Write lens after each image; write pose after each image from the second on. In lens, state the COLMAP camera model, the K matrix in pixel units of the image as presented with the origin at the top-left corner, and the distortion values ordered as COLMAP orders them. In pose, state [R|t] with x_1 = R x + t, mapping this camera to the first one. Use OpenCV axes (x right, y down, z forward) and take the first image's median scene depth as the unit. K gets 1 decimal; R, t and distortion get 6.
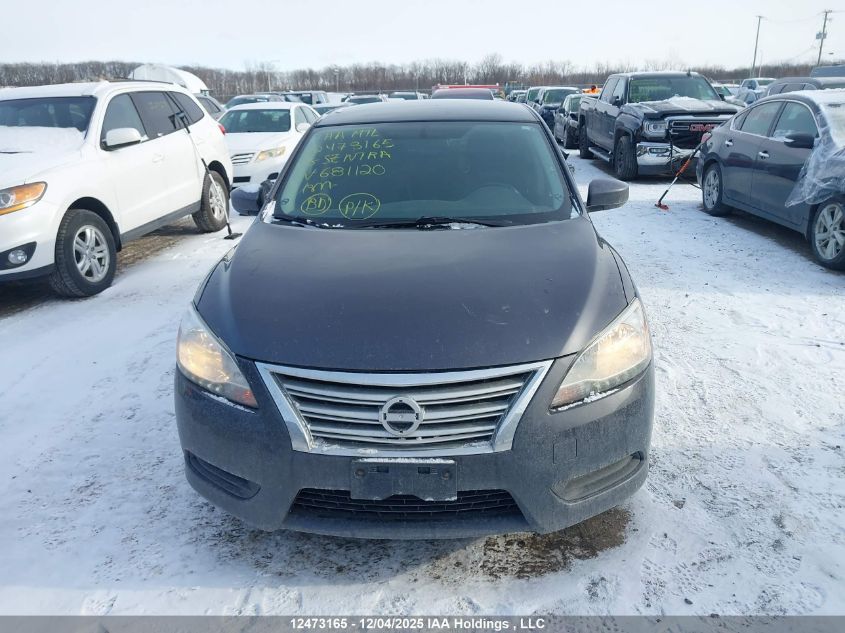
lens RADIAL K [[688.9, 0, 428.0], [0, 688.9, 284.2], [0, 0, 1]] dist [0.016386, -0.006506]
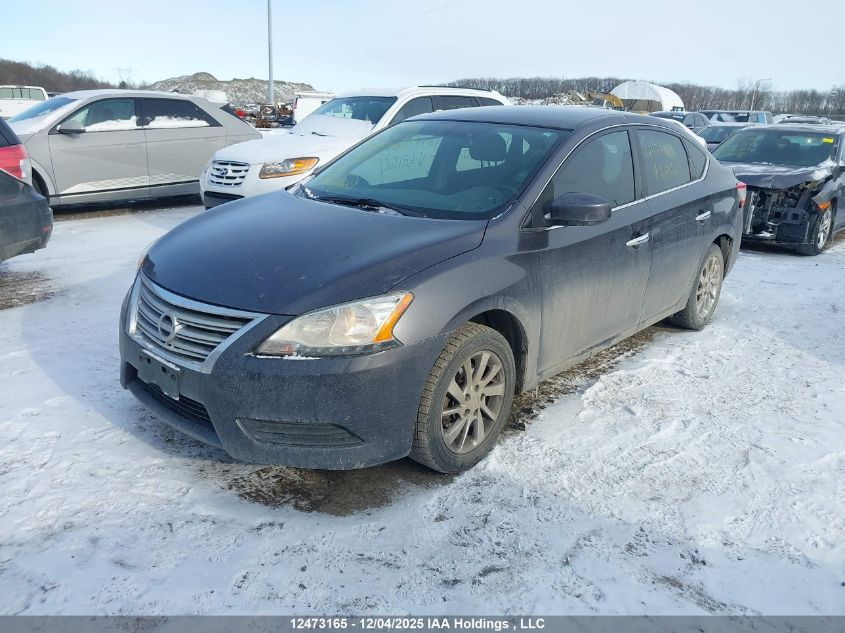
lens RADIAL K [[688.9, 0, 428.0], [0, 688.9, 284.2], [0, 0, 1]] dist [0.016386, -0.006506]
pose [[0.769136, 0.202505, -0.606153, 0.787009], [-0.217055, 0.974864, 0.050268, -0.040159], [0.601097, 0.092906, 0.793758, 0.179974]]
